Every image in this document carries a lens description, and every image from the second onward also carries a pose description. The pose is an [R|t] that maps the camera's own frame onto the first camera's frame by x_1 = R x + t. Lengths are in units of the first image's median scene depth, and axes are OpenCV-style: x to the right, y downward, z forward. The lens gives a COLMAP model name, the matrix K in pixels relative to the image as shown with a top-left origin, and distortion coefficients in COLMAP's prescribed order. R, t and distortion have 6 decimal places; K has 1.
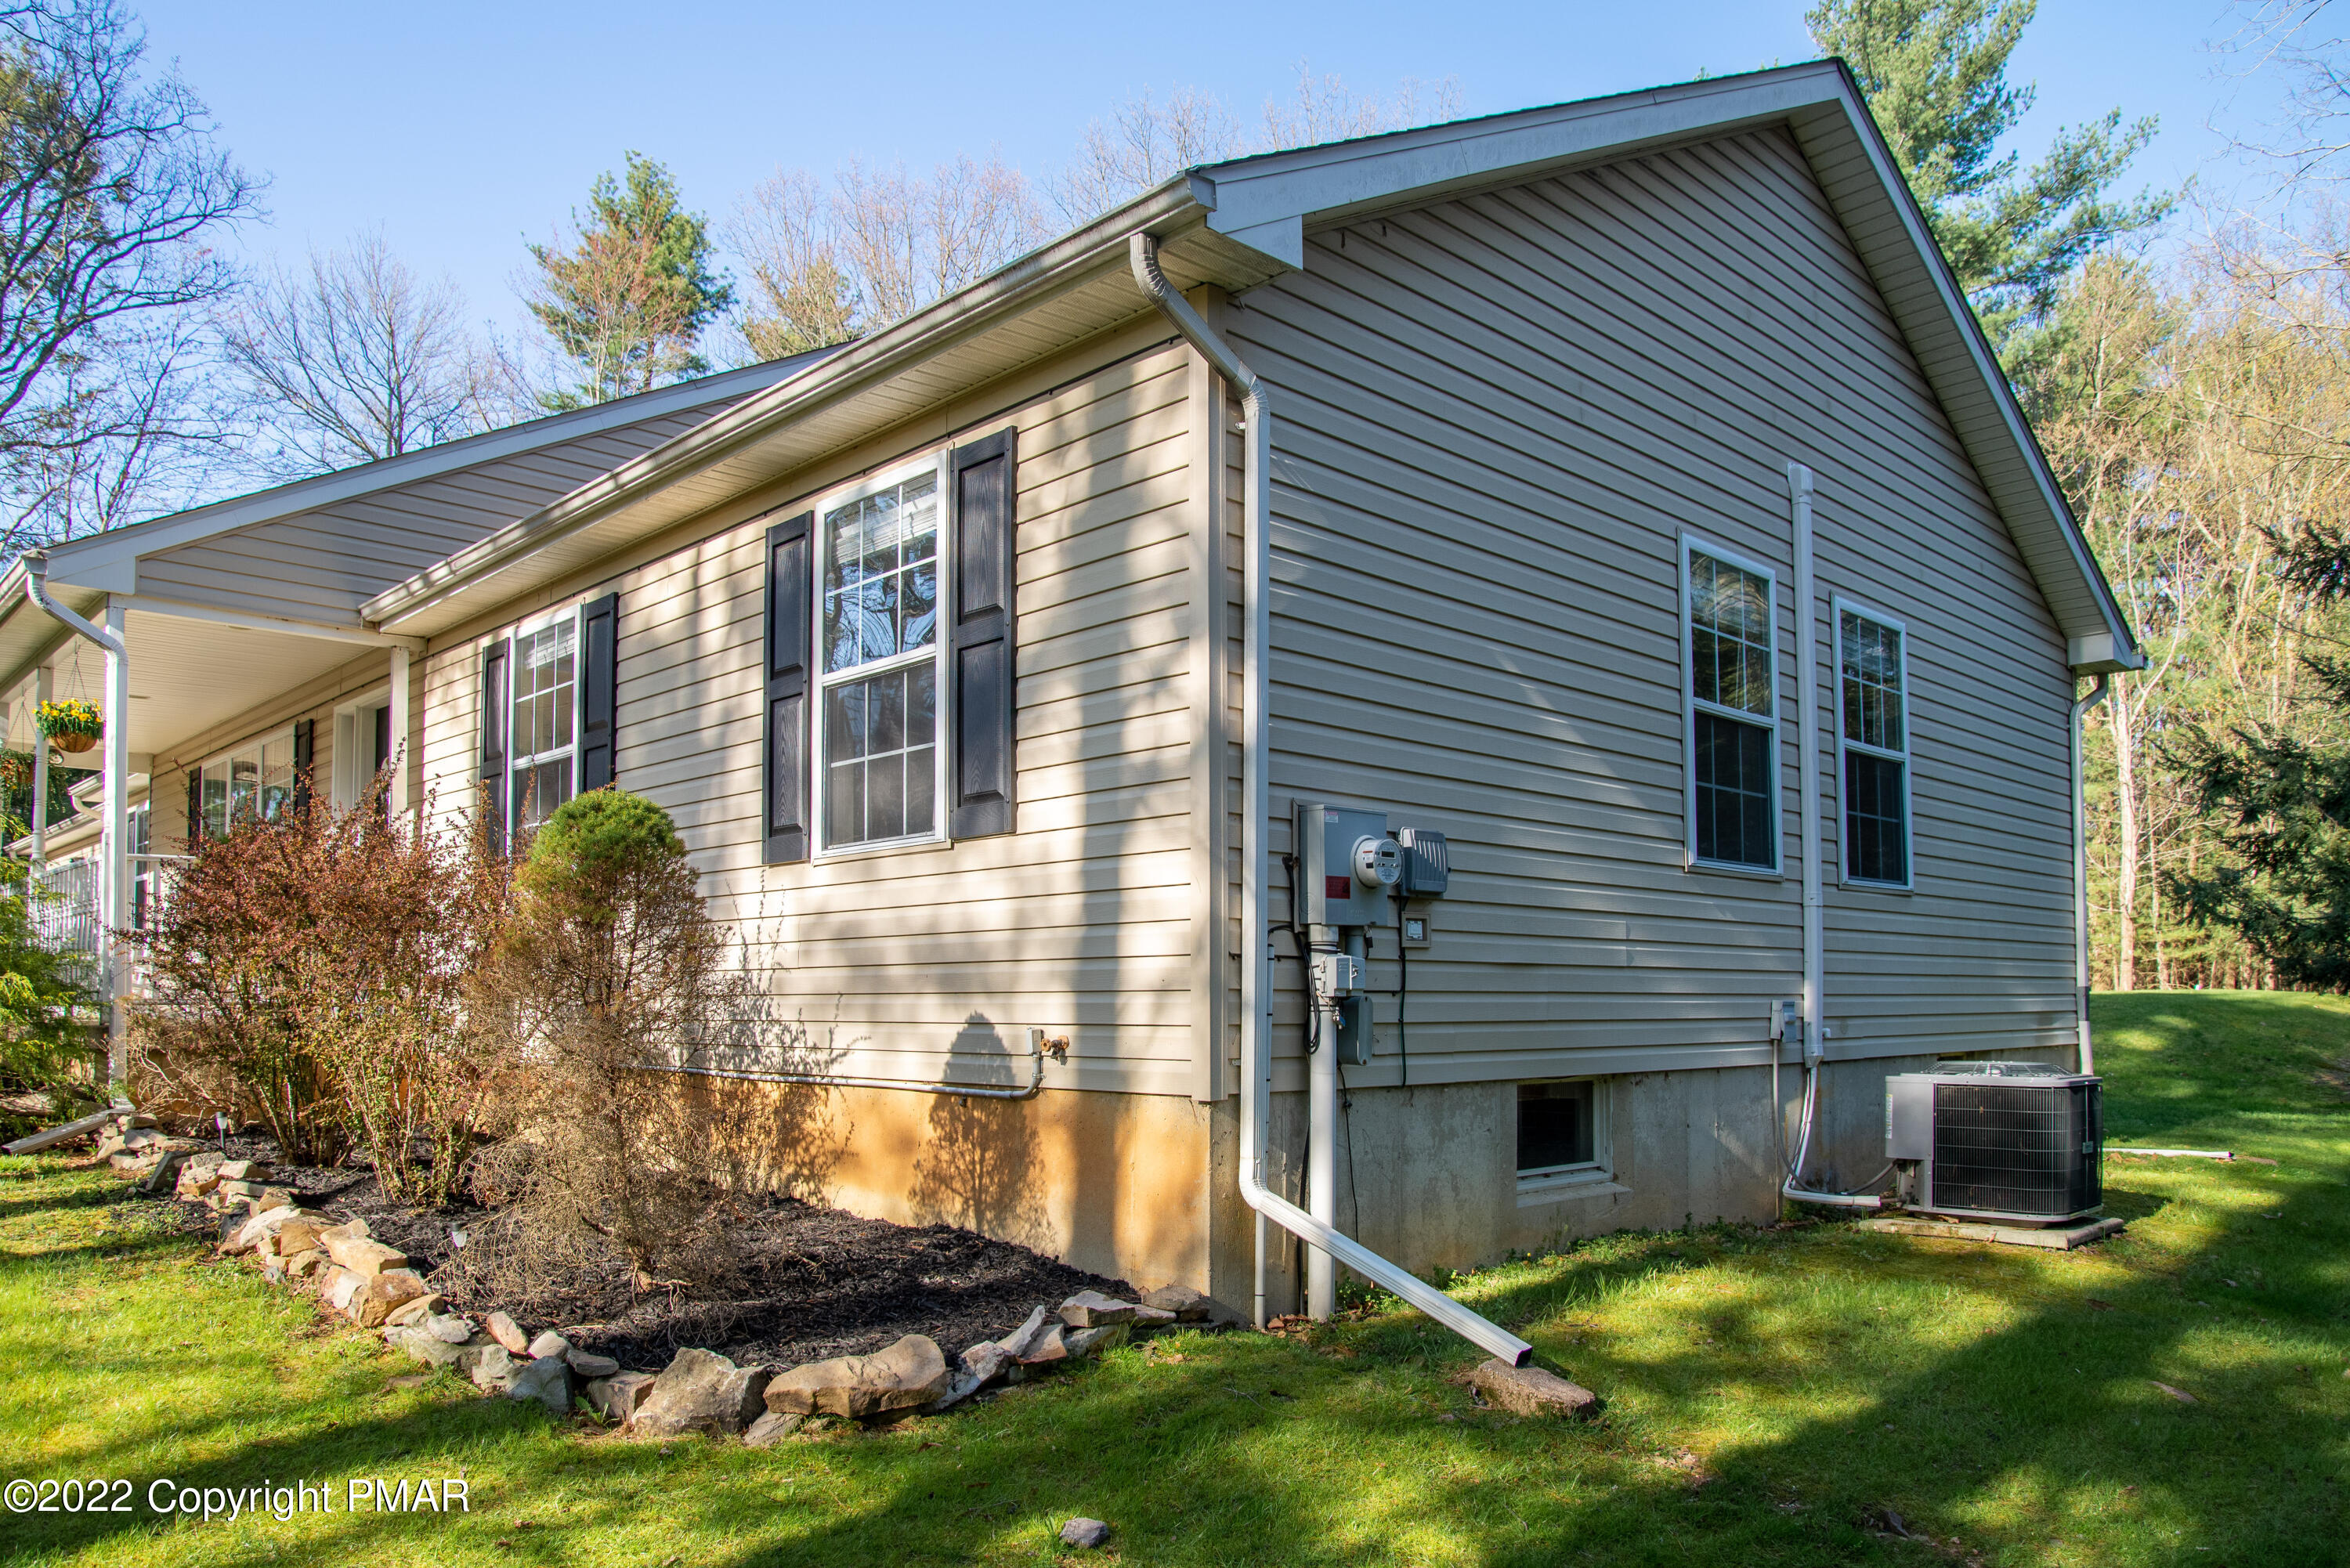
lens RADIAL K [[1635.3, 0, 1175.0], [0, 1635.3, 784.0], [0, 0, 1]] dist [-0.110207, 0.070041]
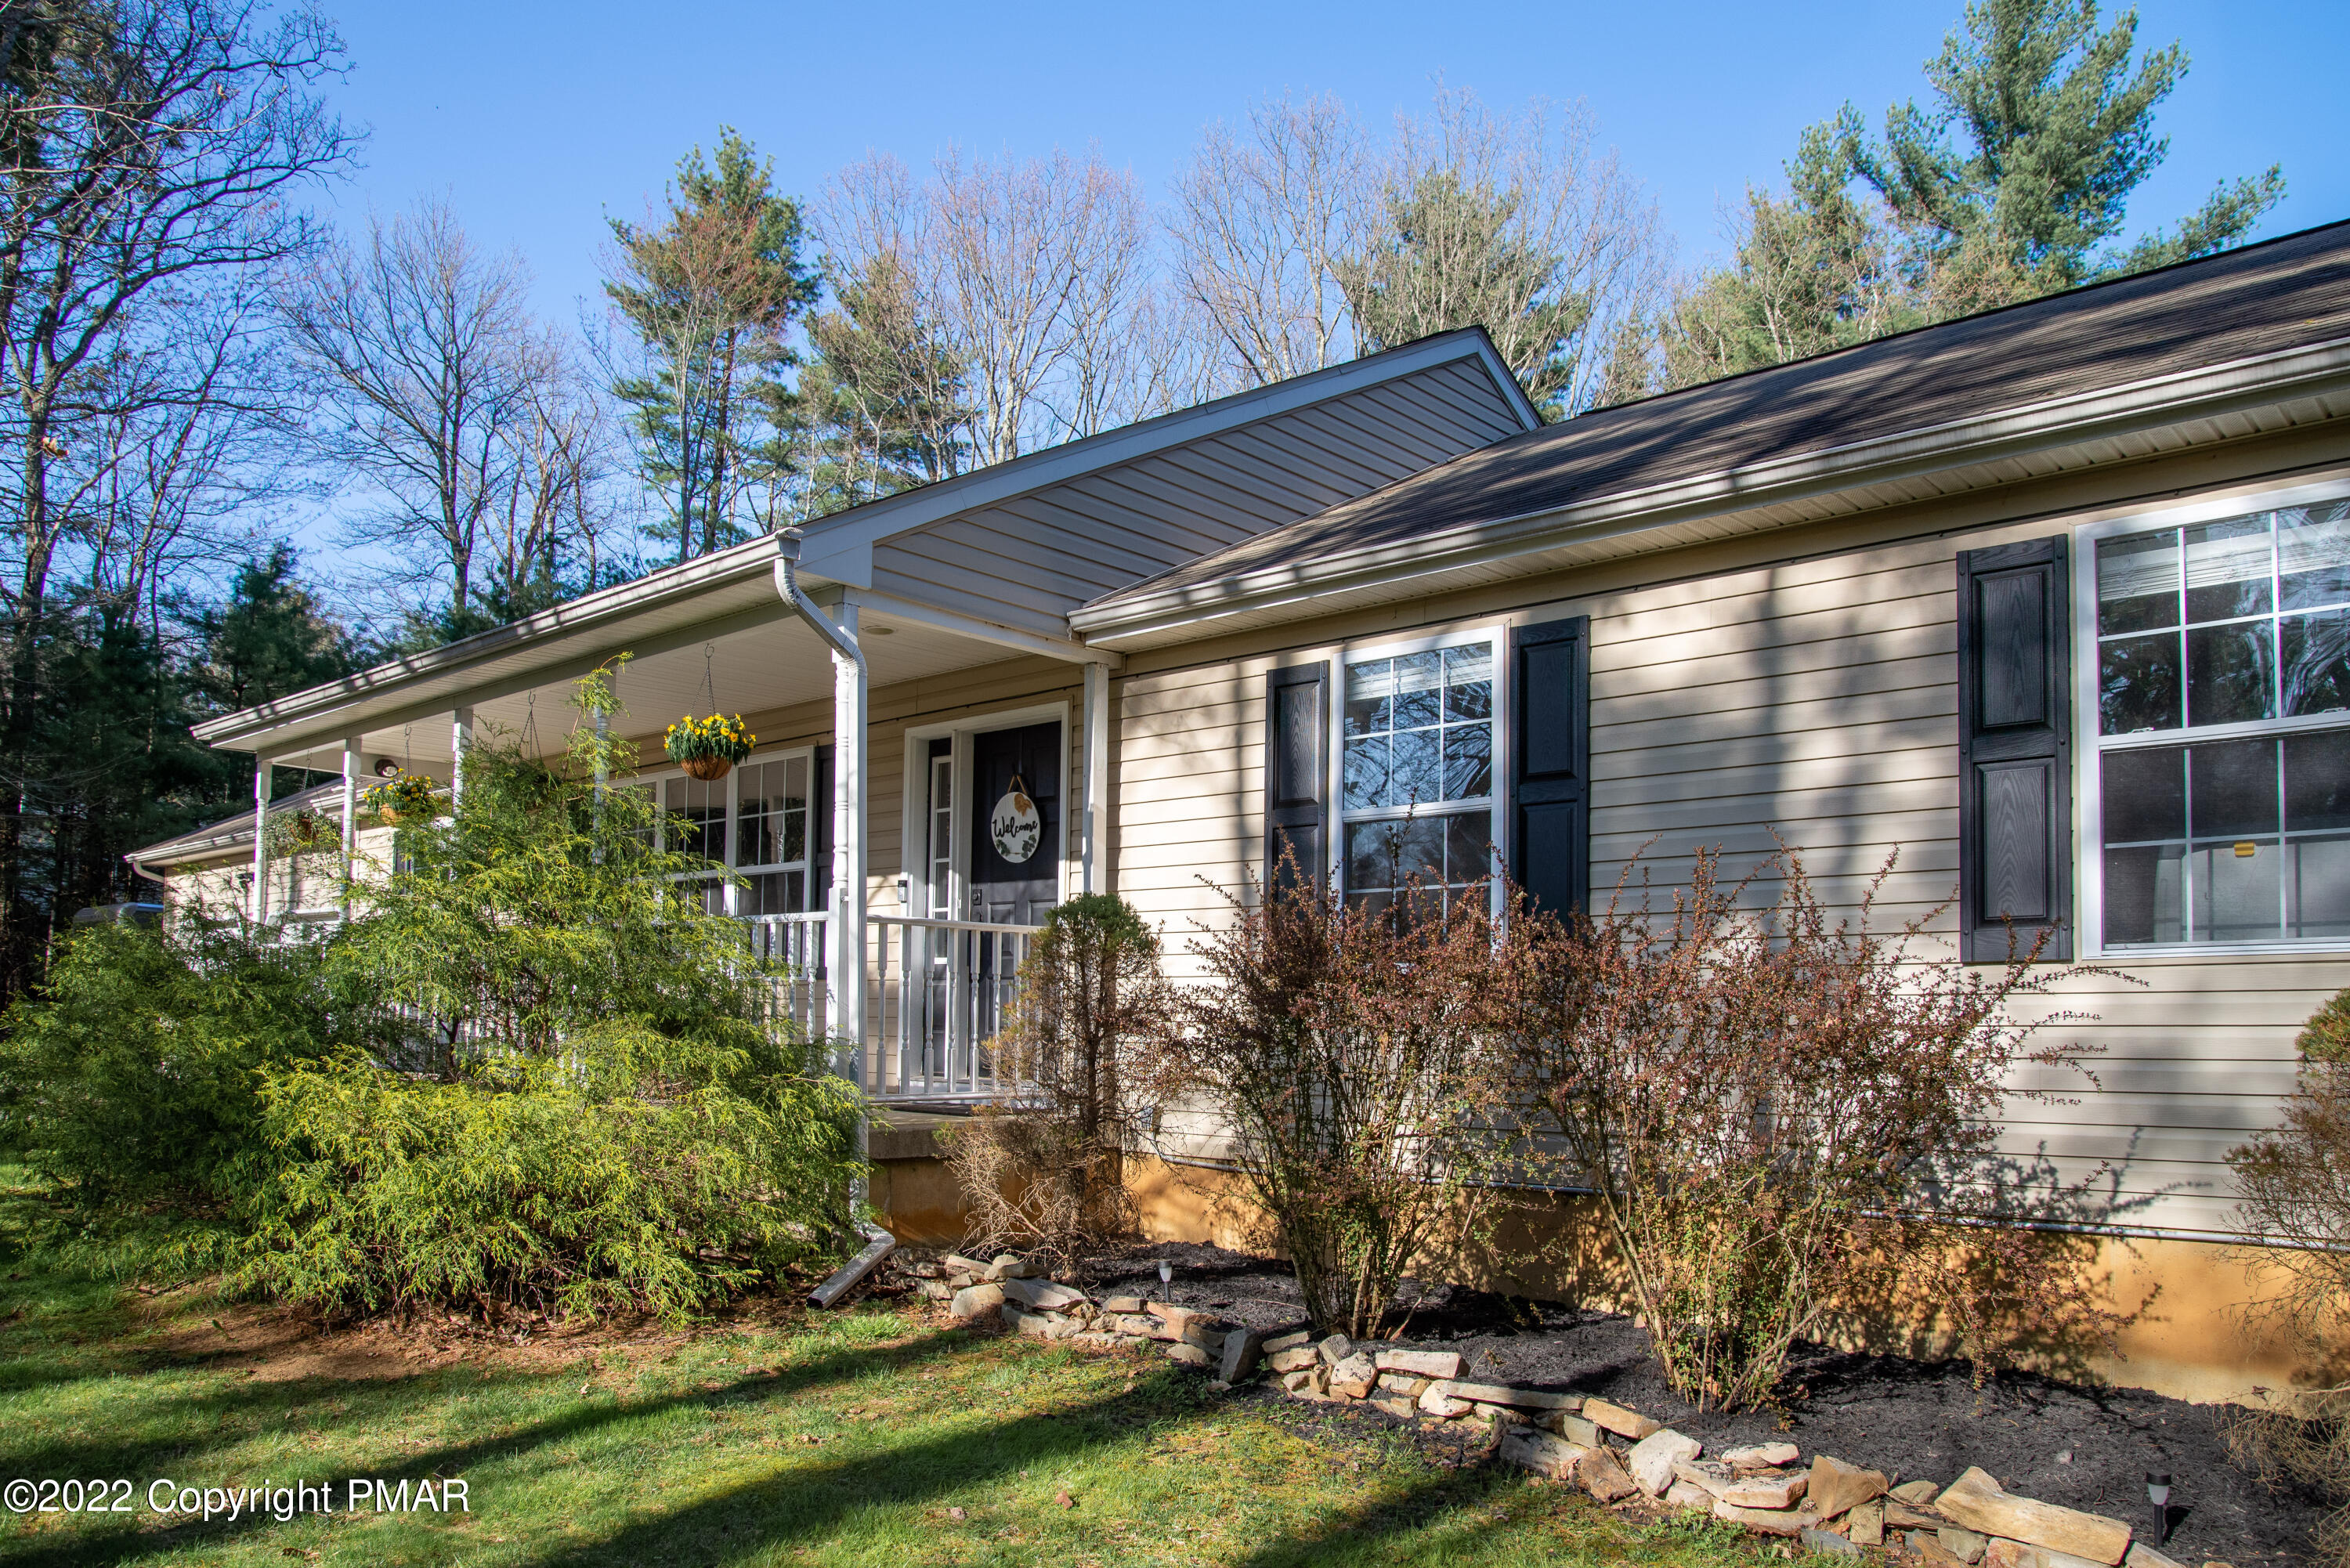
lens RADIAL K [[1599.1, 0, 1175.3], [0, 1599.1, 823.3], [0, 0, 1]] dist [-0.046819, 0.003317]
pose [[0.997603, 0.026402, 0.063957, -0.150348], [-0.027387, 0.999519, 0.014565, -0.004681], [-0.063541, -0.016281, 0.997846, 0.048524]]
